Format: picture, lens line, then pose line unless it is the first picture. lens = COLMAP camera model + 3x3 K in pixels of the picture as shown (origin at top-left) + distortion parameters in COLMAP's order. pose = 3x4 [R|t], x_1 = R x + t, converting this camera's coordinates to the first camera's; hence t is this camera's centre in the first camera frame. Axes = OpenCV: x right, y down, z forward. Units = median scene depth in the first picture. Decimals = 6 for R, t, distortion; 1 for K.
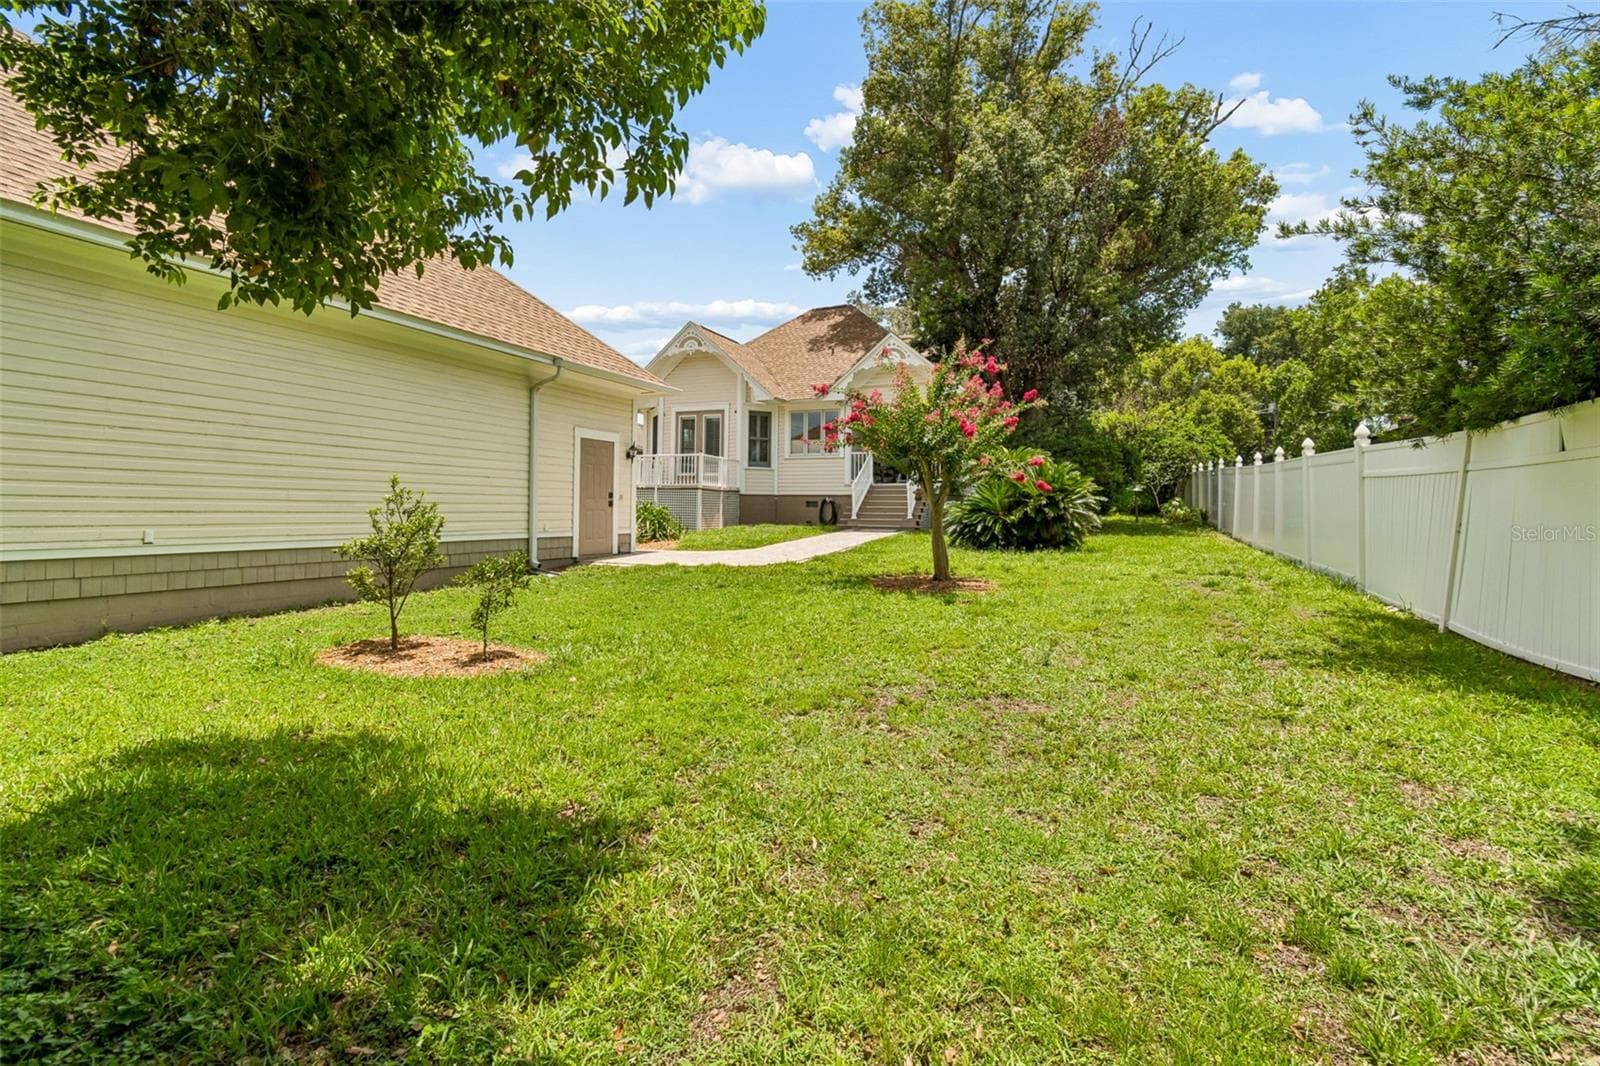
lens RADIAL K [[707.1, 0, 800.0], [0, 707.1, 533.0], [0, 0, 1]] dist [-0.000807, -0.000060]
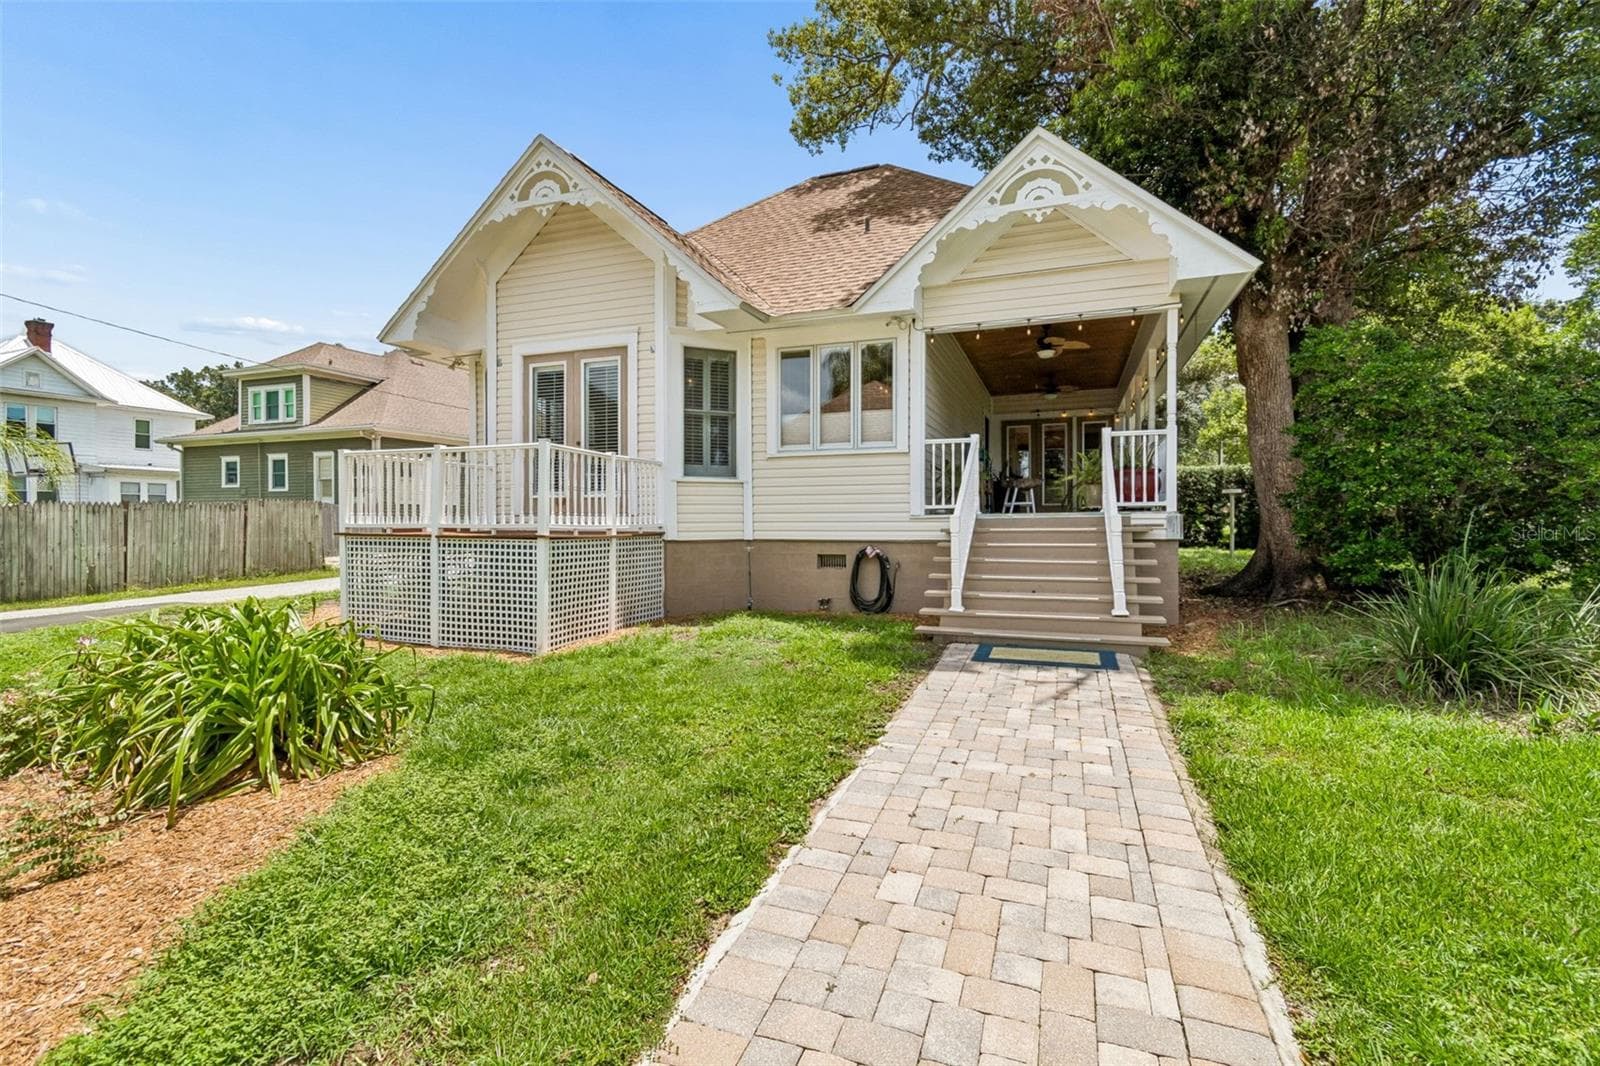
lens RADIAL K [[707.1, 0, 800.0], [0, 707.1, 533.0], [0, 0, 1]] dist [-0.000807, -0.000060]
pose [[0.999204, -0.013078, 0.037693, -0.018608], [0.013636, 0.999801, -0.014581, -0.051304], [-0.037495, 0.015084, 0.999183, 0.561949]]
